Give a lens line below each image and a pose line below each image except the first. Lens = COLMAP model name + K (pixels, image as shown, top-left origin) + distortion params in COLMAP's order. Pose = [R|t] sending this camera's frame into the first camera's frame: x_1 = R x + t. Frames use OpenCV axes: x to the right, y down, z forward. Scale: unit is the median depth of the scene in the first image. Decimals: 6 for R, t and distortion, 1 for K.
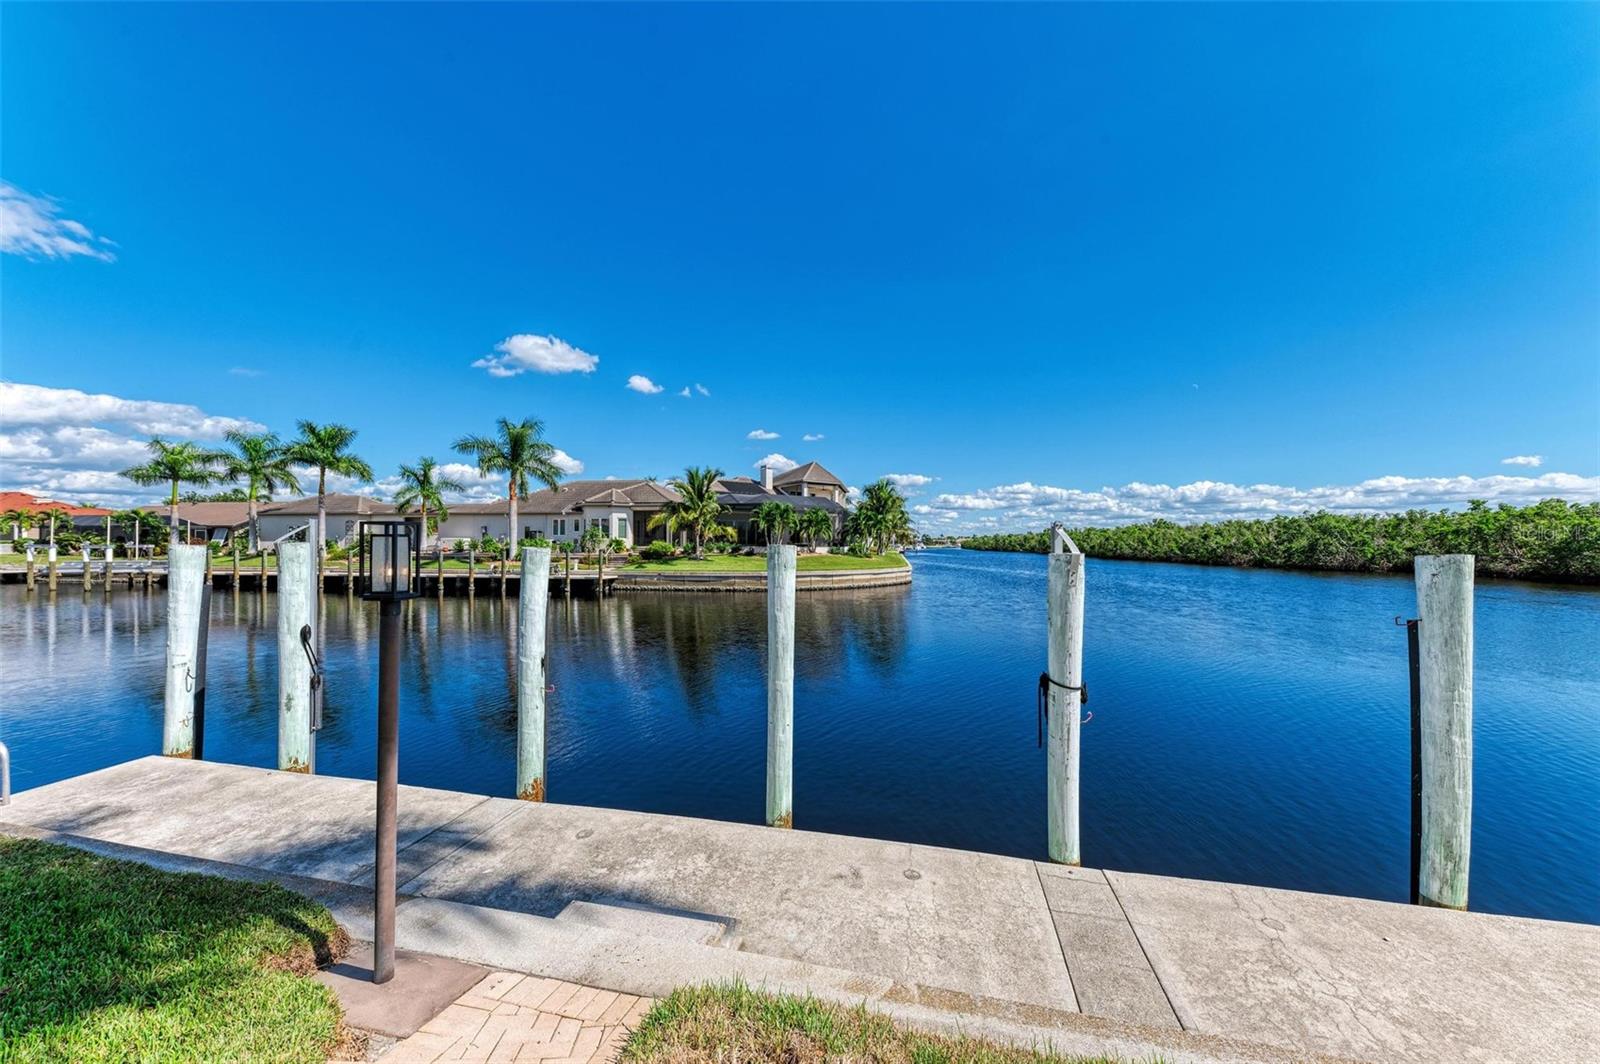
lens RADIAL K [[574.5, 0, 799.0], [0, 574.5, 538.5], [0, 0, 1]] dist [0.016949, -0.005192]
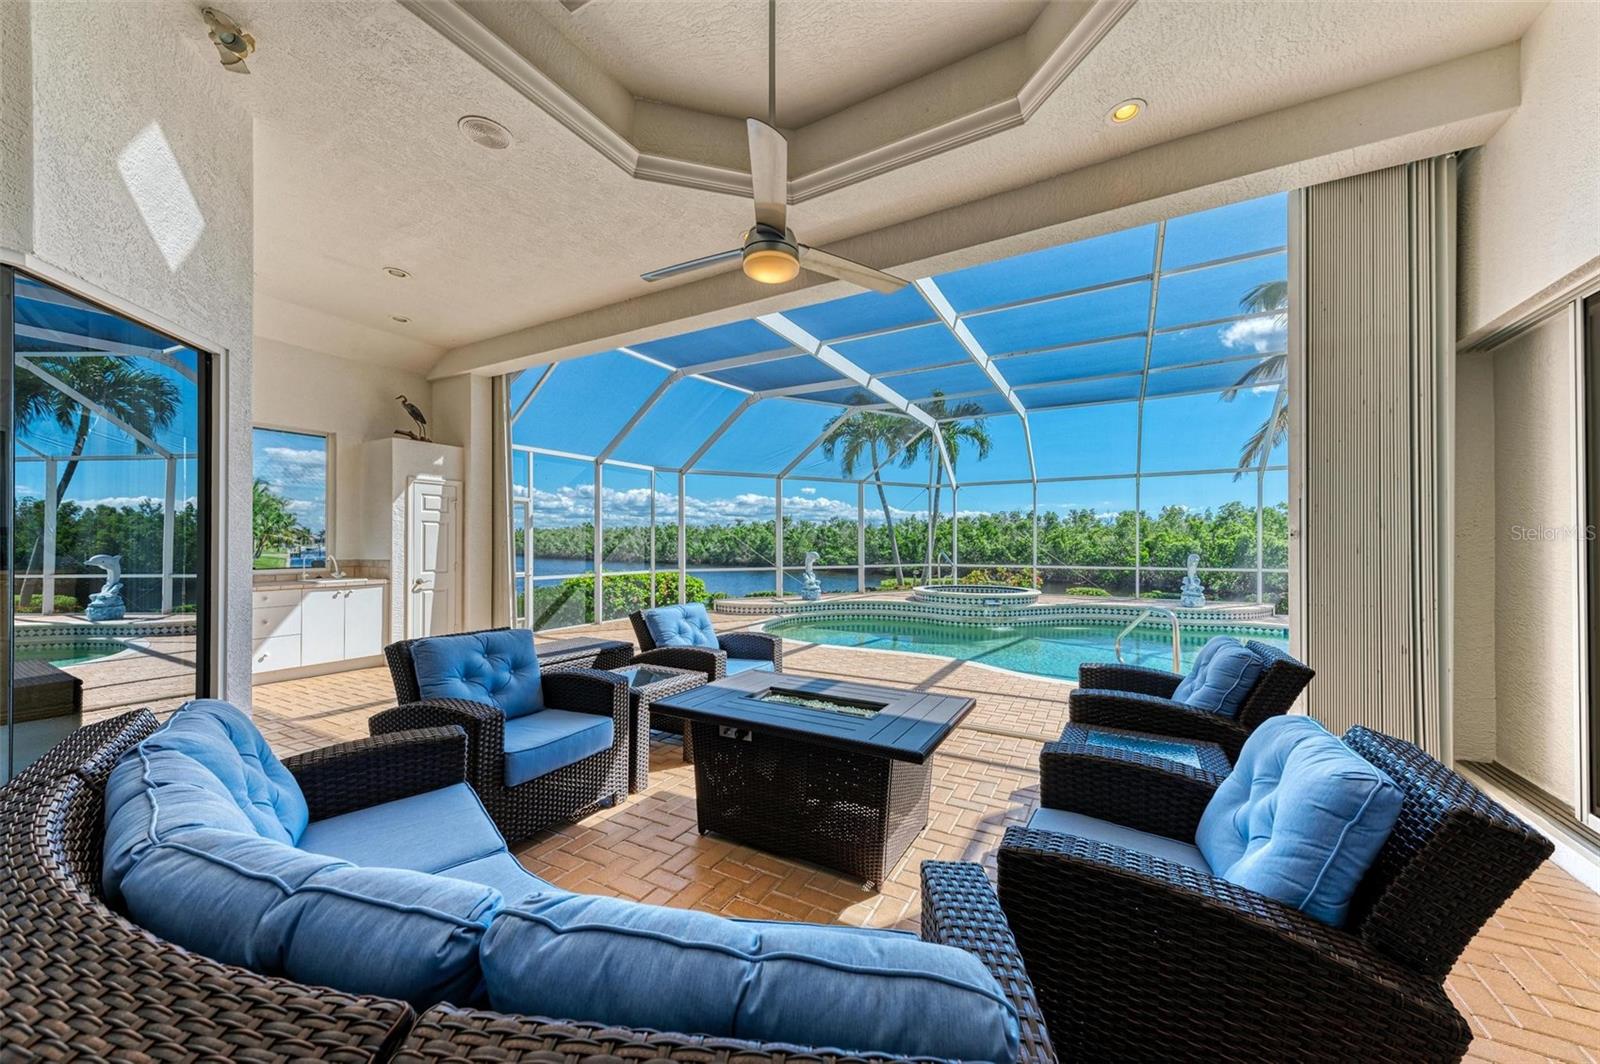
lens RADIAL K [[574.5, 0, 806.6], [0, 574.5, 541.2], [0, 0, 1]] dist [0.016949, -0.005192]
pose [[0.630537, 0.000272, 0.776159, -0.012250], [-0.007446, 0.999956, 0.005698, -0.021218], [-0.776124, -0.009372, 0.630511, -0.298657]]
